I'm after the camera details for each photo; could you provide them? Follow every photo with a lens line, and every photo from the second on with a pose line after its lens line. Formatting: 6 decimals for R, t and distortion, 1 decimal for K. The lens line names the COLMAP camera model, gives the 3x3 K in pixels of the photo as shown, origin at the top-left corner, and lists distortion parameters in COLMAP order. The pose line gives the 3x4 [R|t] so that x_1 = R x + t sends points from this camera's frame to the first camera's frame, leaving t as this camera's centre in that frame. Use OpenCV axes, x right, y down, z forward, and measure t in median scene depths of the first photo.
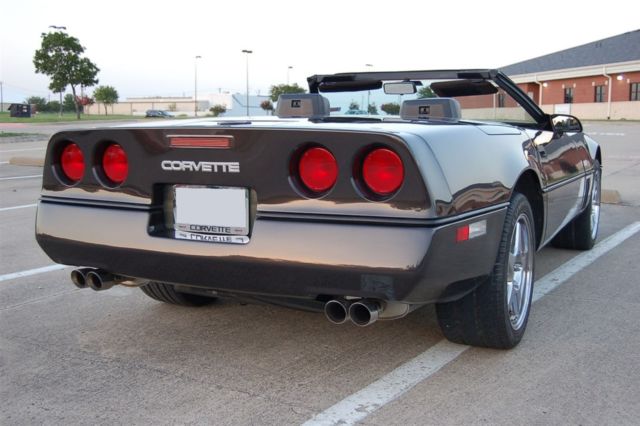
lens RADIAL K [[760.4, 0, 310.7], [0, 760.4, 238.2], [0, 0, 1]] dist [-0.053184, 0.000000]
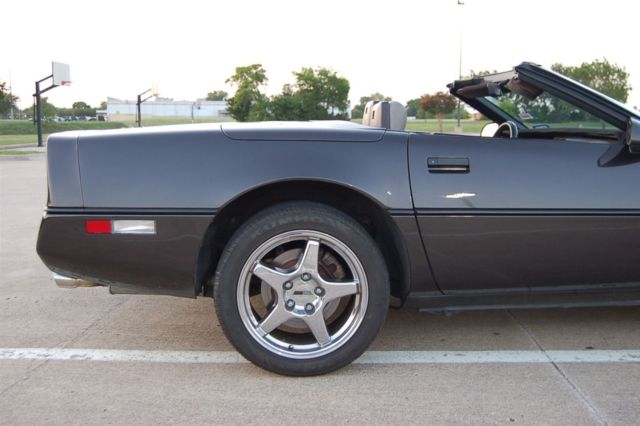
lens RADIAL K [[689.6, 0, 336.3], [0, 689.6, 202.8], [0, 0, 1]] dist [-0.055080, 0.000000]
pose [[0.512389, 0.091332, -0.853883, 1.035643], [-0.134166, 0.990632, 0.025450, -0.093872], [0.848208, 0.101521, 0.519842, 0.637207]]
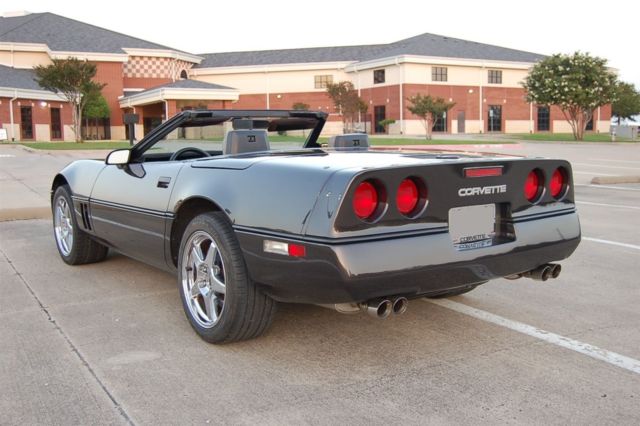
lens RADIAL K [[689.6, 0, 319.8], [0, 689.6, 216.6], [0, 0, 1]] dist [-0.055080, 0.000000]
pose [[0.449090, -0.110650, 0.886608, -1.180806], [0.151096, 0.987416, 0.046697, -0.131198], [-0.880618, 0.112991, 0.460157, 0.623779]]
